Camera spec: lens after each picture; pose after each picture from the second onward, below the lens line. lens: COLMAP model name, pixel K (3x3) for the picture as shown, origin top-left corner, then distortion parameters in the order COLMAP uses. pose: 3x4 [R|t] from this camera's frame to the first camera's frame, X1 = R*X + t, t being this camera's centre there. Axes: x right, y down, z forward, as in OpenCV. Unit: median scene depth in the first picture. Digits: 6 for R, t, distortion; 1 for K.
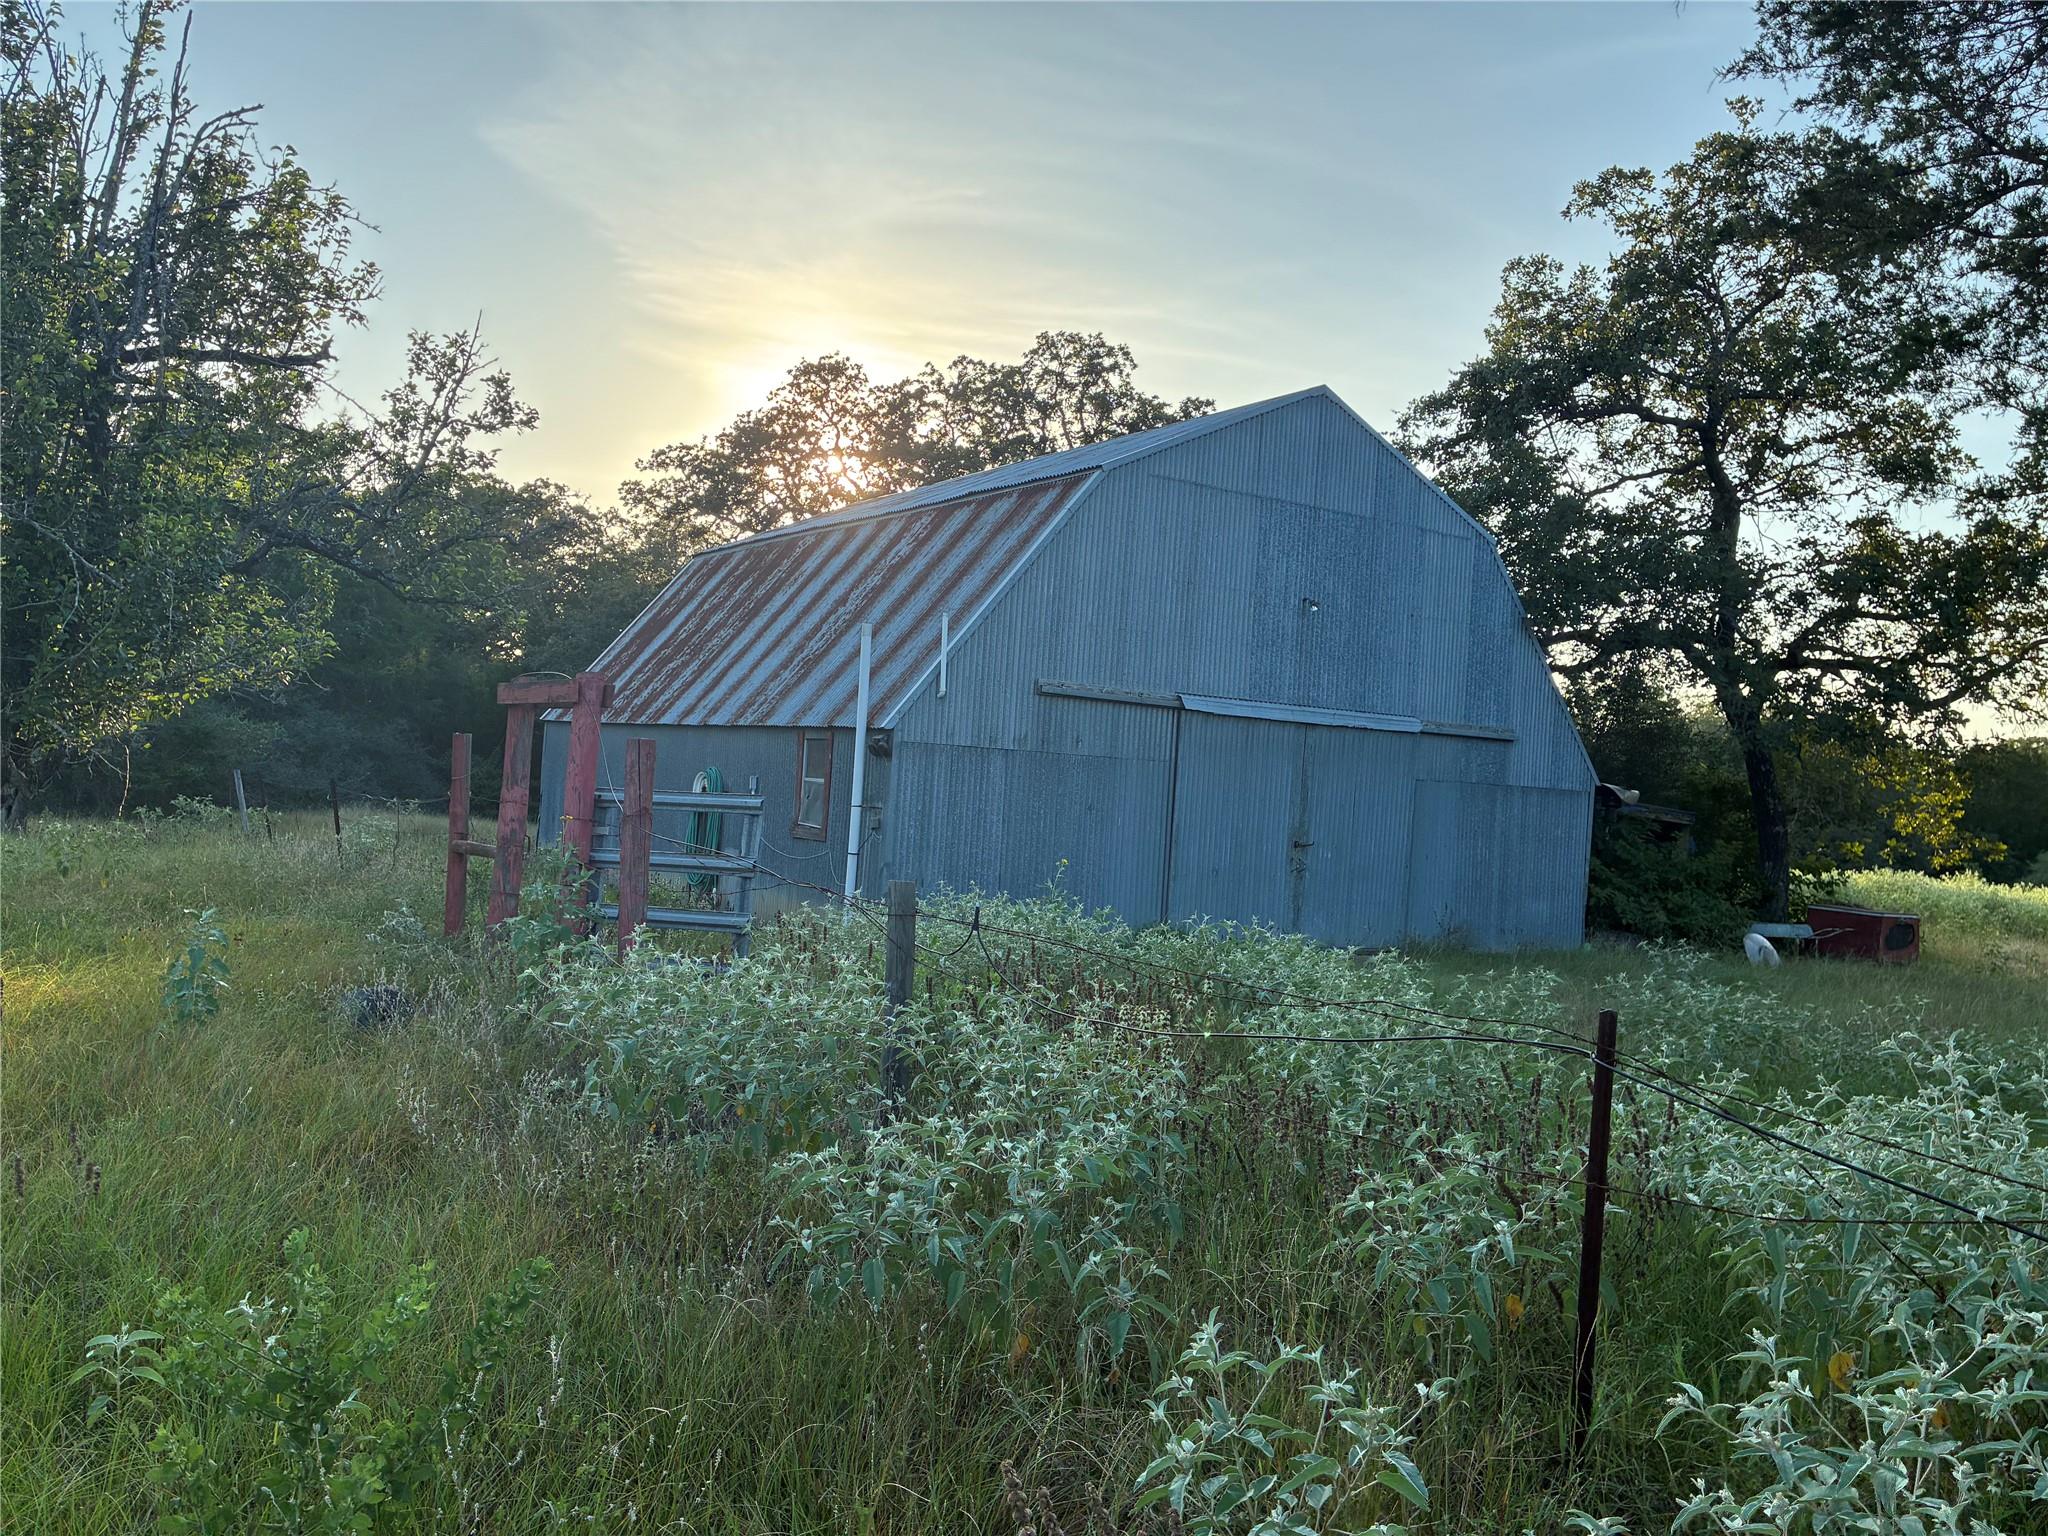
lens RADIAL K [[1551.4, 0, 1022.7], [0, 1551.4, 760.2], [0, 0, 1]] dist [0.050721, -0.042654]
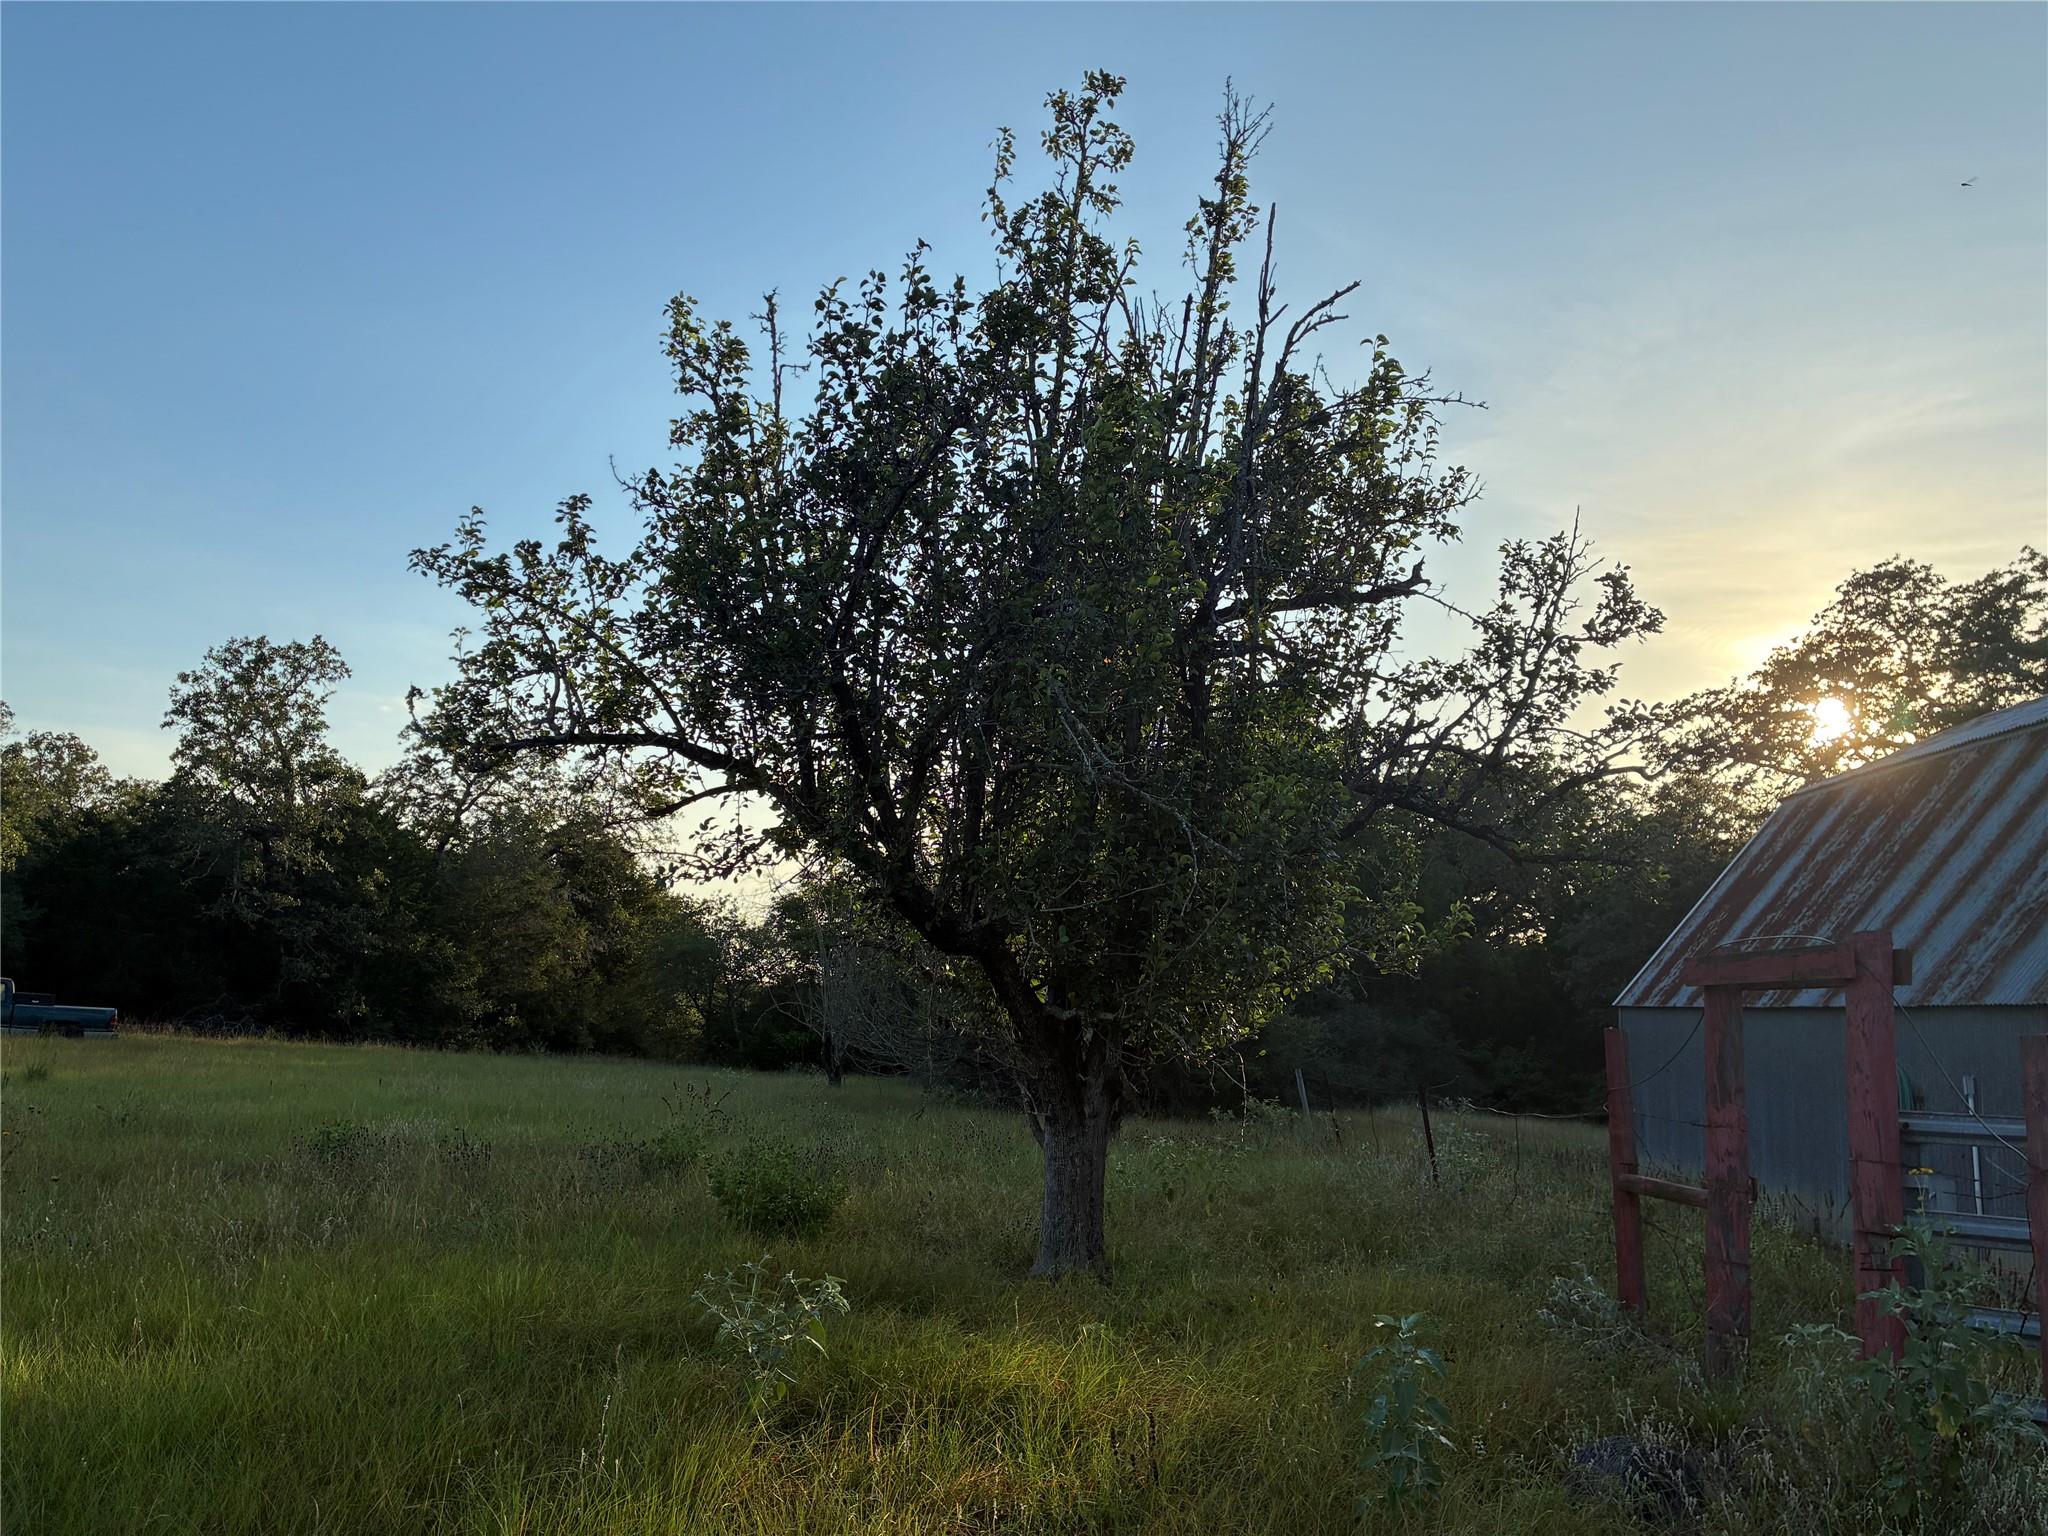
lens RADIAL K [[1551.4, 0, 1022.7], [0, 1551.4, 760.2], [0, 0, 1]] dist [0.050721, -0.042654]
pose [[0.817496, -0.122599, -0.562735, -0.139886], [0.018591, 0.982189, -0.186975, -0.007551], [0.575635, 0.142389, 0.805214, 0.188979]]
